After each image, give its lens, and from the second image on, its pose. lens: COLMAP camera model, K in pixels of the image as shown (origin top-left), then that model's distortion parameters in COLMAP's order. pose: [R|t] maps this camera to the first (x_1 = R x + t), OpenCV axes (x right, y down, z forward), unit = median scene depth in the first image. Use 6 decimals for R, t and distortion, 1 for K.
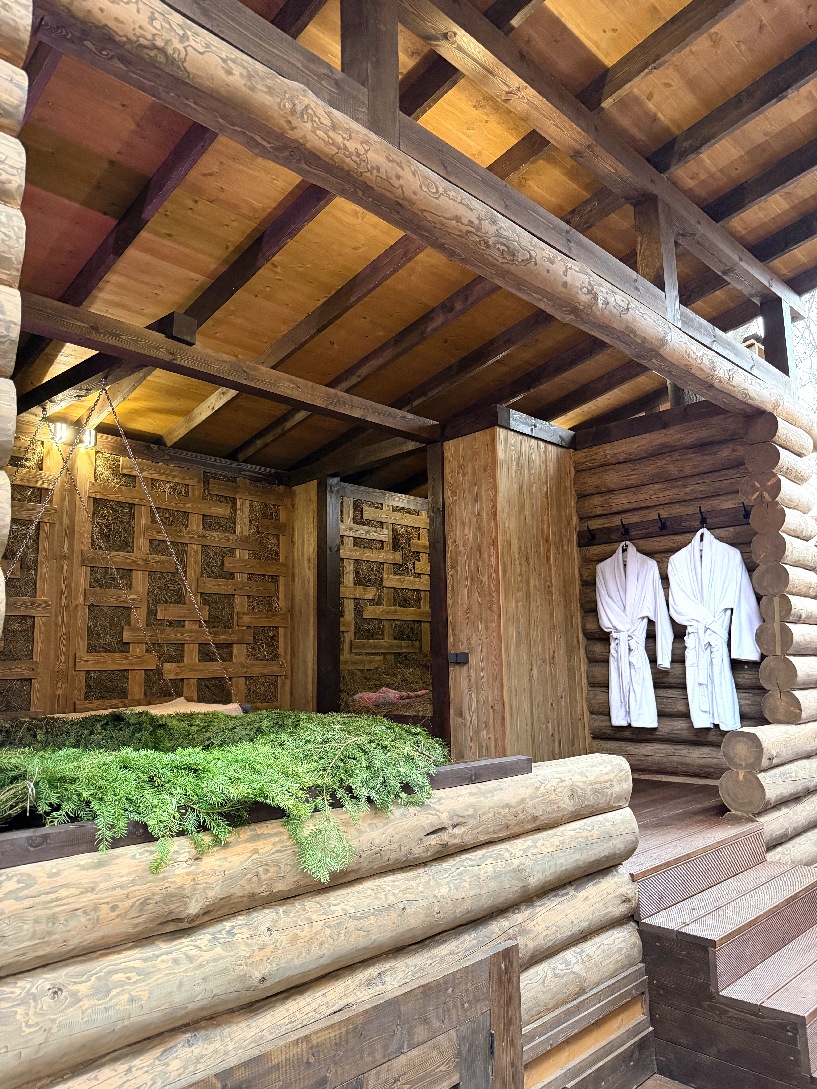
lens RADIAL K [[766.2, 0, 413.3], [0, 766.2, 552.3], [0, 0, 1]] dist [0.063688, -0.072225]
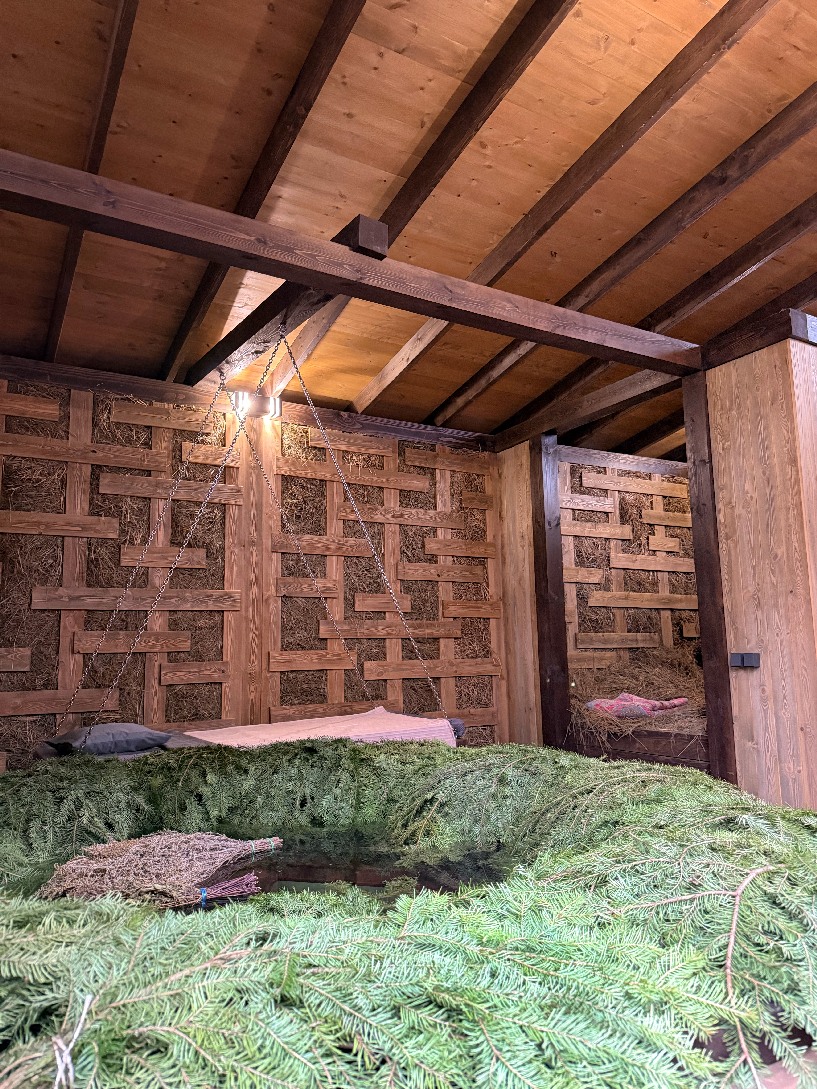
lens RADIAL K [[766.2, 0, 402.1], [0, 766.2, 545.1], [0, 0, 1]] dist [0.063688, -0.072225]
pose [[0.966519, -0.036902, -0.253927, -0.064432], [0.039483, 0.999207, 0.005072, 0.011059], [0.253539, -0.014928, 0.967210, 0.198758]]
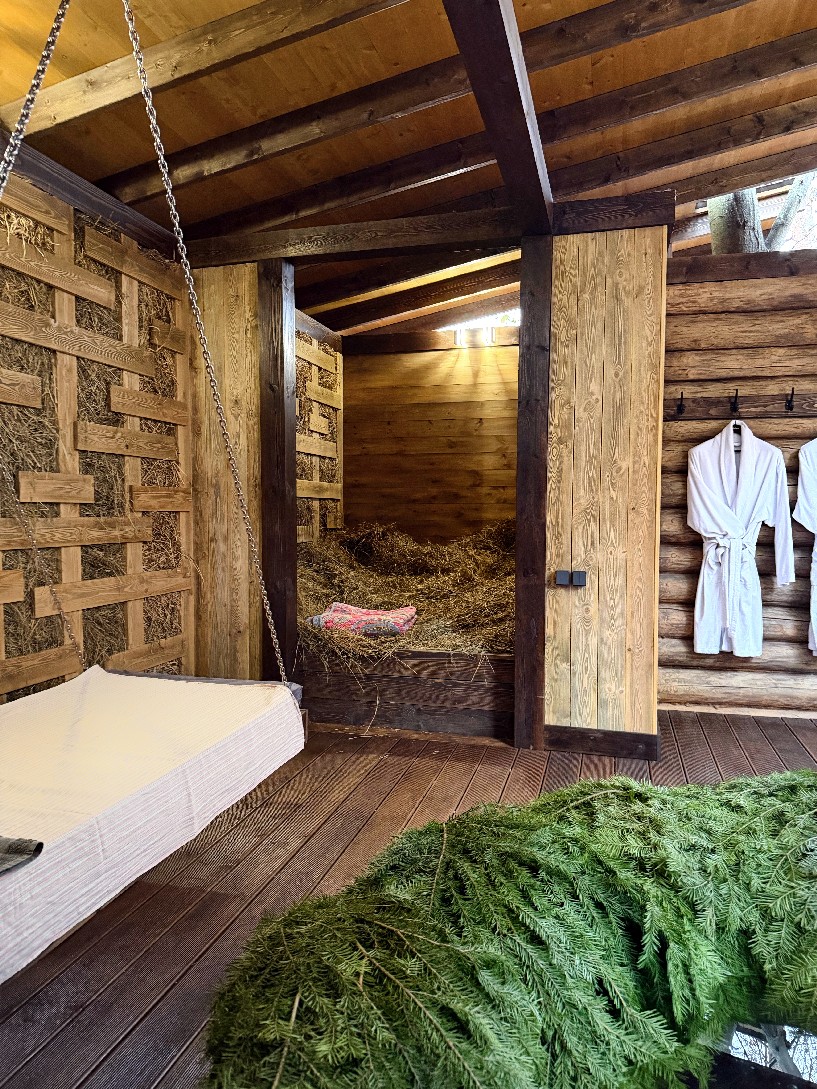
lens RADIAL K [[766.2, 0, 408.6], [0, 766.2, 551.8], [0, 0, 1]] dist [0.063688, -0.072225]
pose [[0.864065, -0.010037, 0.503280, -0.408826], [-0.089925, 0.980641, 0.173946, 0.010000], [-0.495283, -0.195558, 0.846435, 0.501900]]
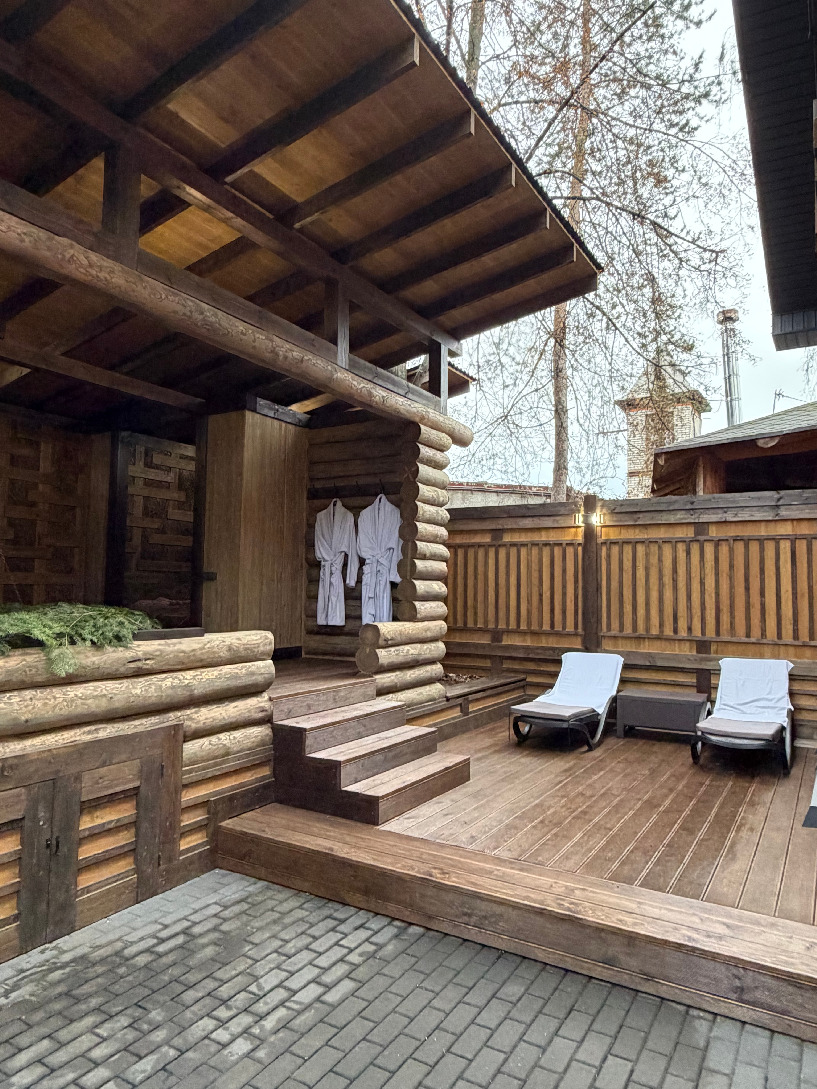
lens RADIAL K [[717.5, 0, 414.7], [0, 717.5, 541.7], [0, 0, 1]] dist [0.010463, 0.000101]
pose [[0.970538, 0.045068, 0.236695, 0.109279], [-0.063711, 0.995389, 0.071711, -0.040579], [-0.232371, -0.084679, 0.968934, -0.344852]]
